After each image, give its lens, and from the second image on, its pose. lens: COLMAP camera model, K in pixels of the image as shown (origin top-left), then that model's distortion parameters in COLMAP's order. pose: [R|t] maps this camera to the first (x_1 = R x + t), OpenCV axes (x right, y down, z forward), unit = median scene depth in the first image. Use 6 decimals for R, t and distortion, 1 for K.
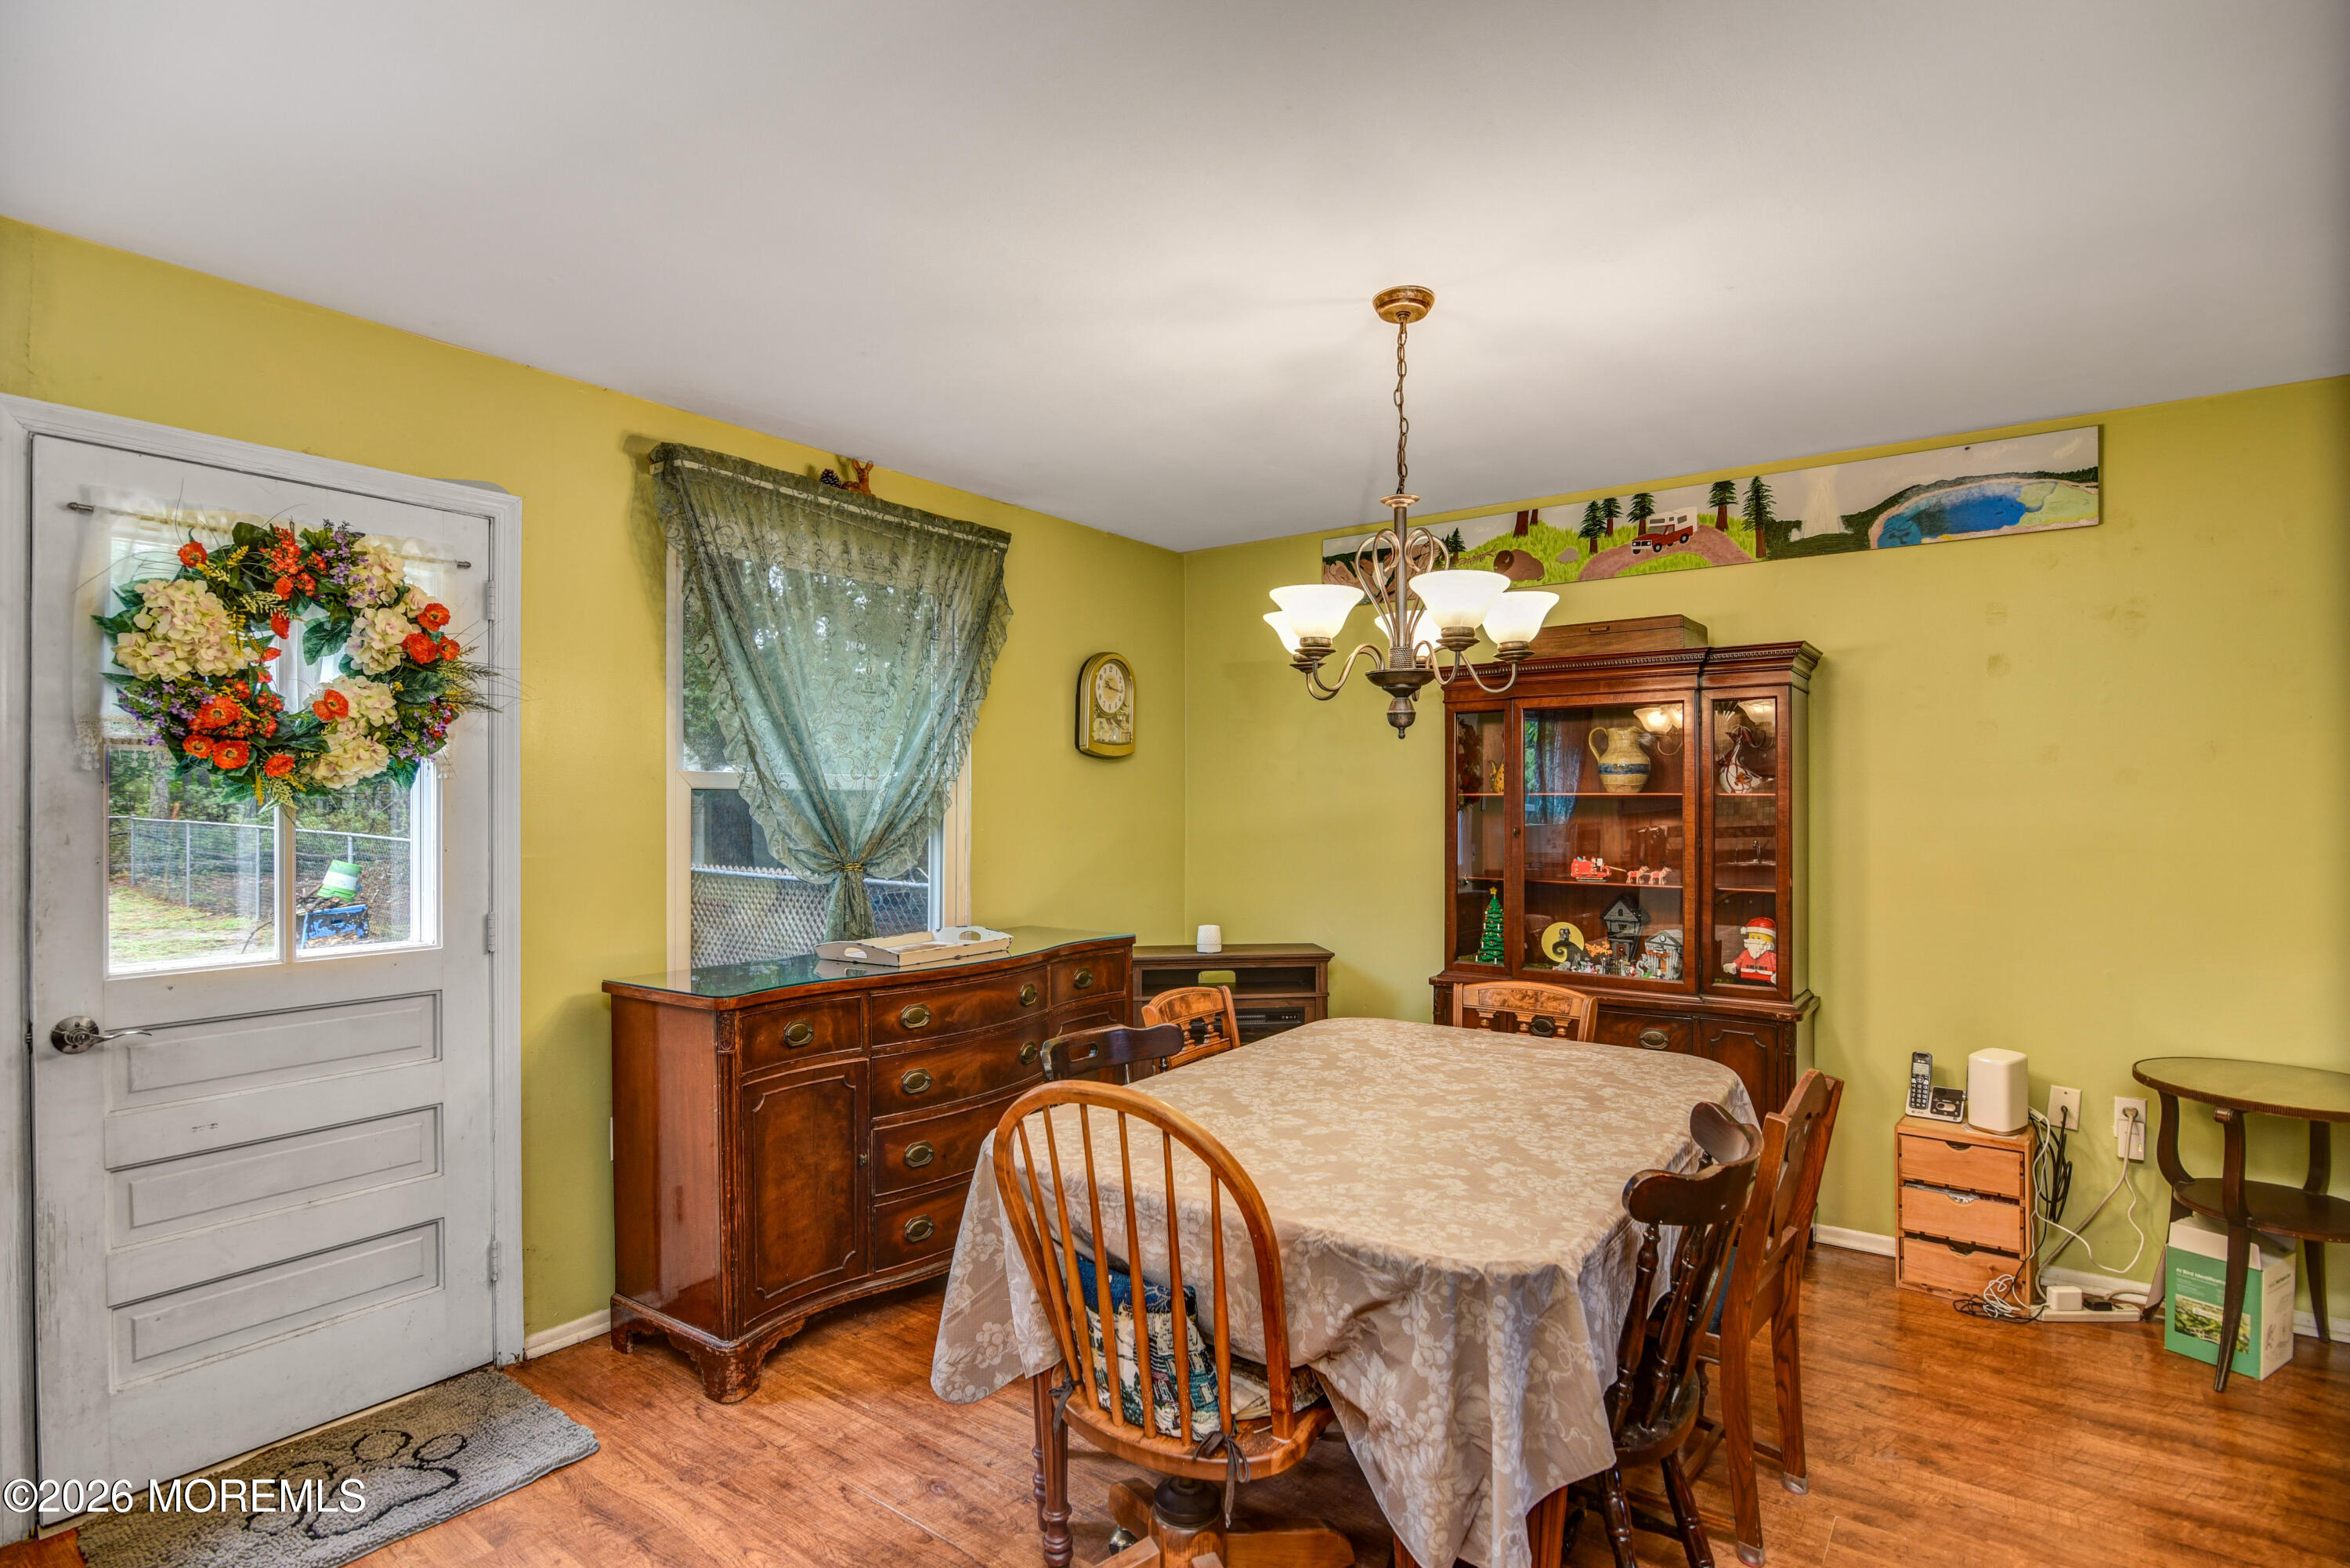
lens RADIAL K [[1147.7, 0, 1170.2], [0, 1147.7, 799.8], [0, 0, 1]] dist [-0.018357, -0.000337]
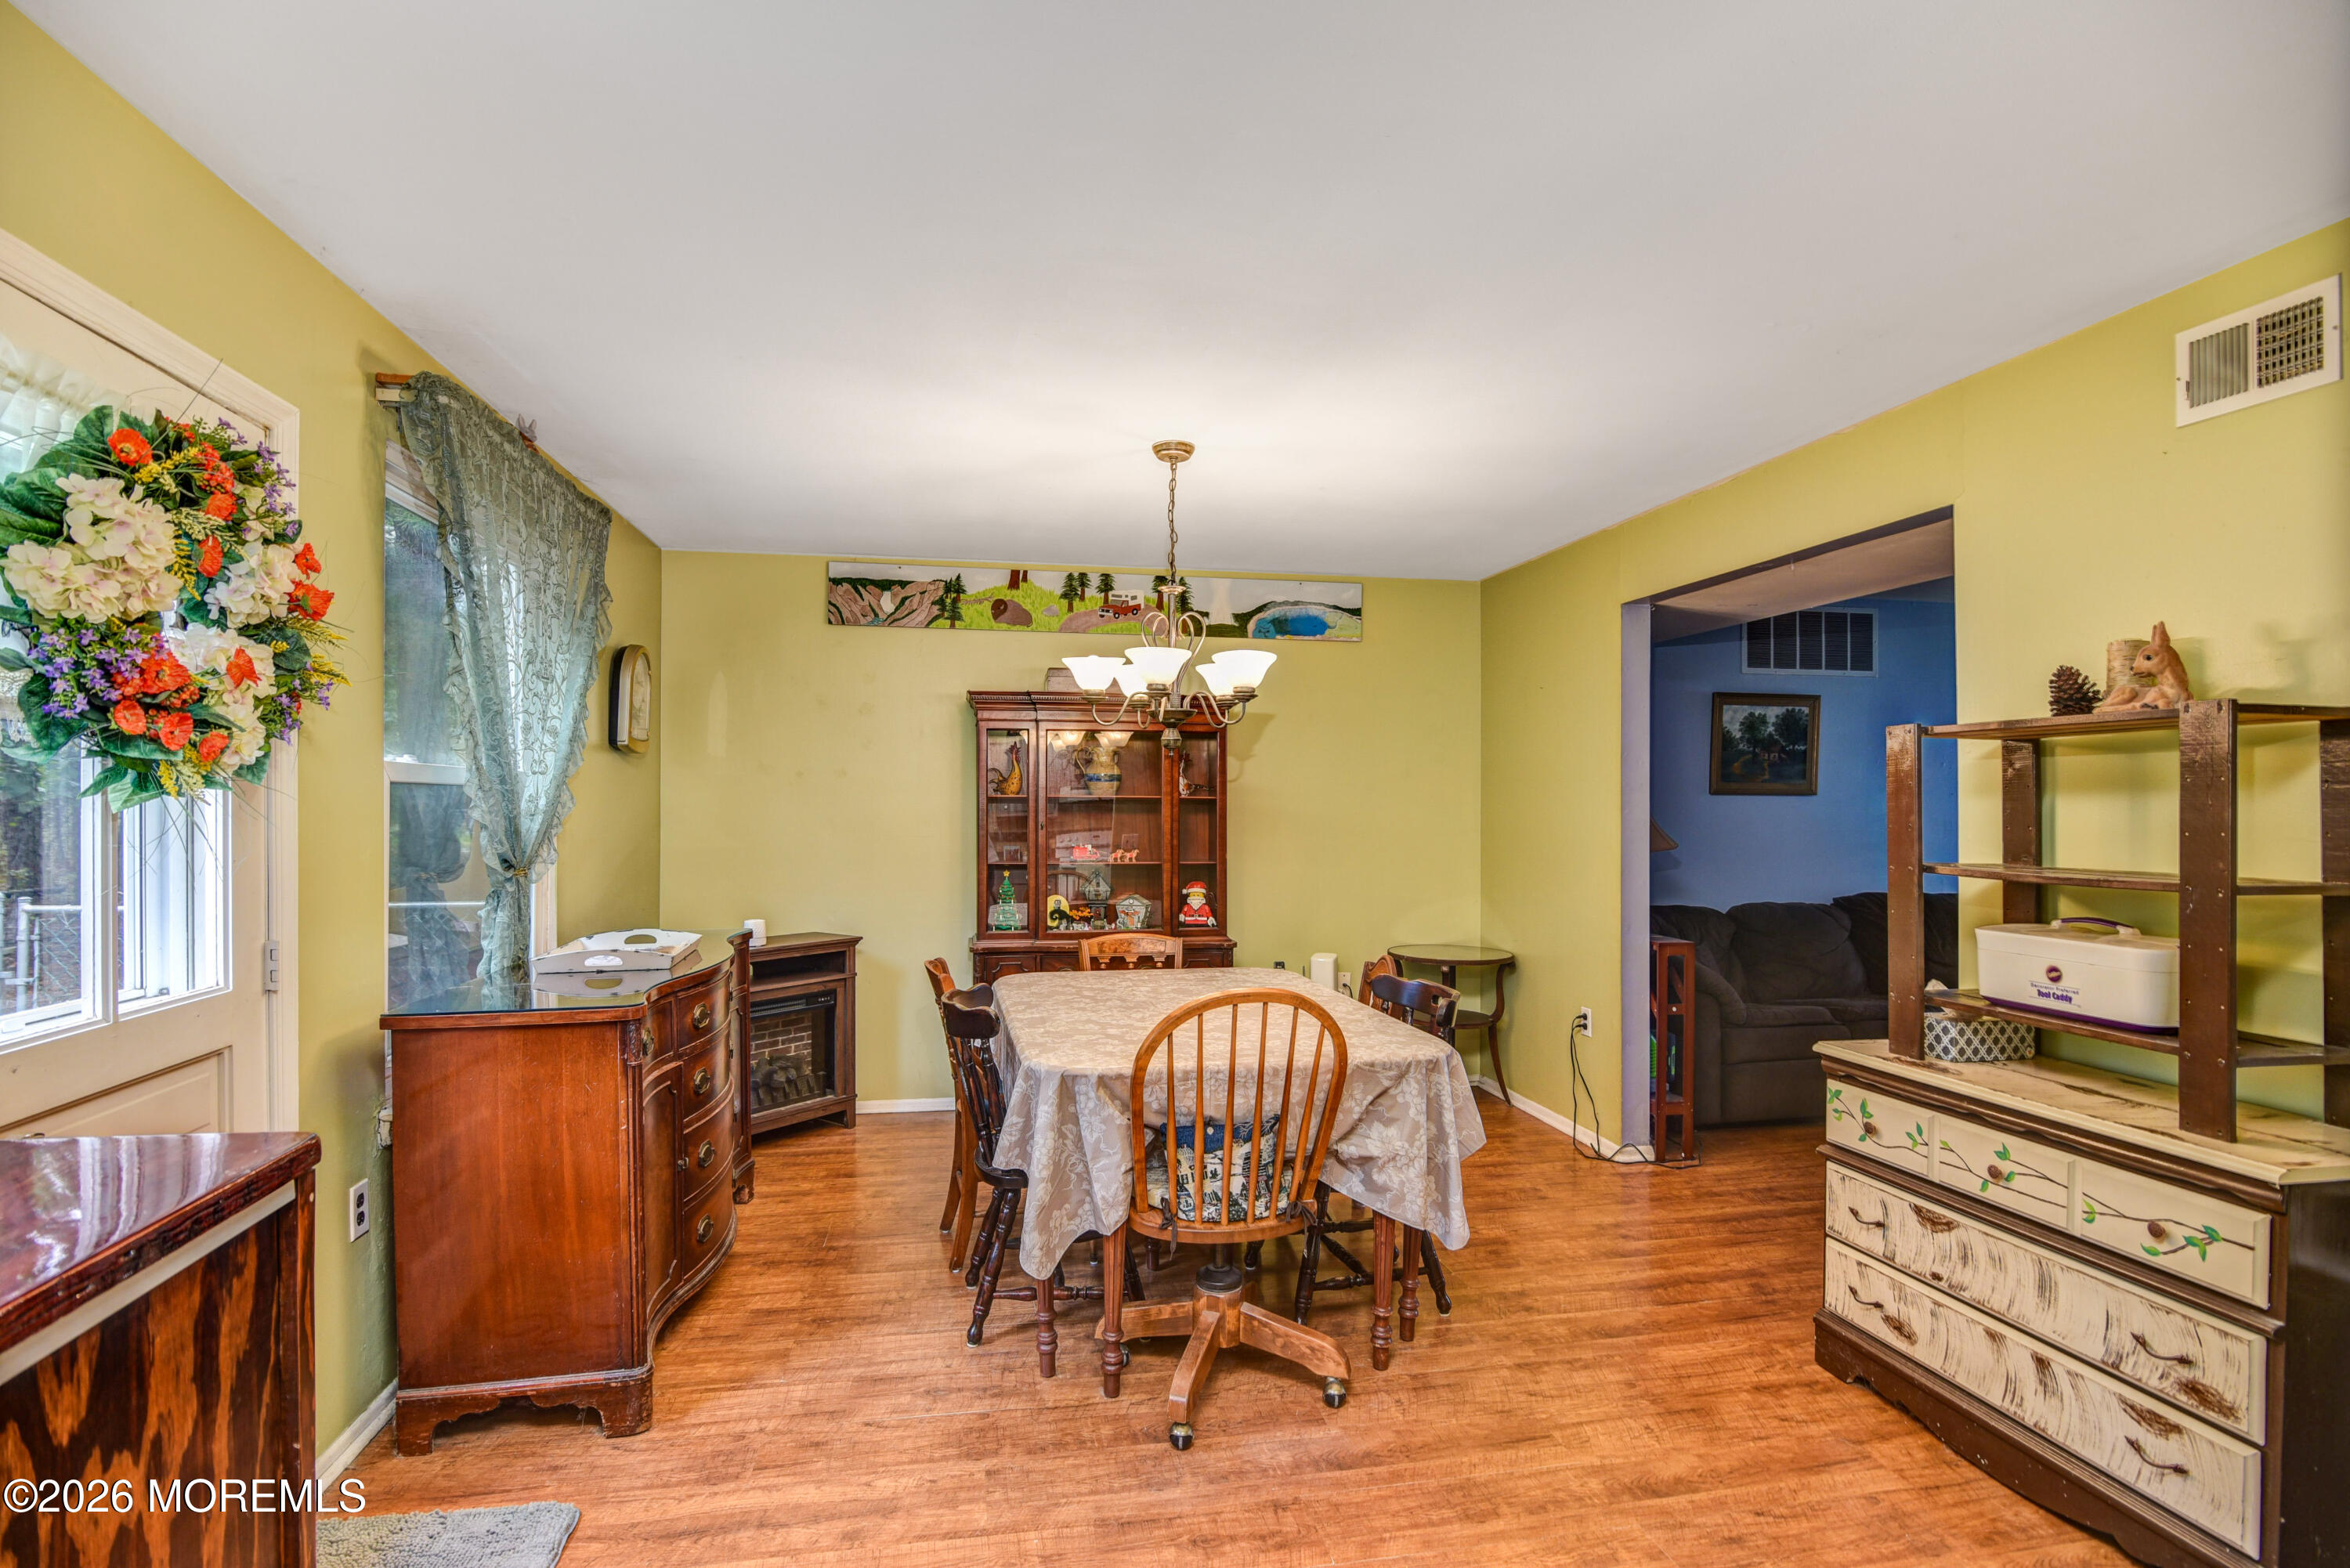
lens RADIAL K [[1147.7, 0, 1170.2], [0, 1147.7, 799.8], [0, 0, 1]] dist [-0.018357, -0.000337]
pose [[0.680471, 0.004466, 0.732762, -0.768717], [-0.004317, 0.999989, -0.002086, 0.002394], [-0.732763, -0.001743, 0.680482, 0.032220]]
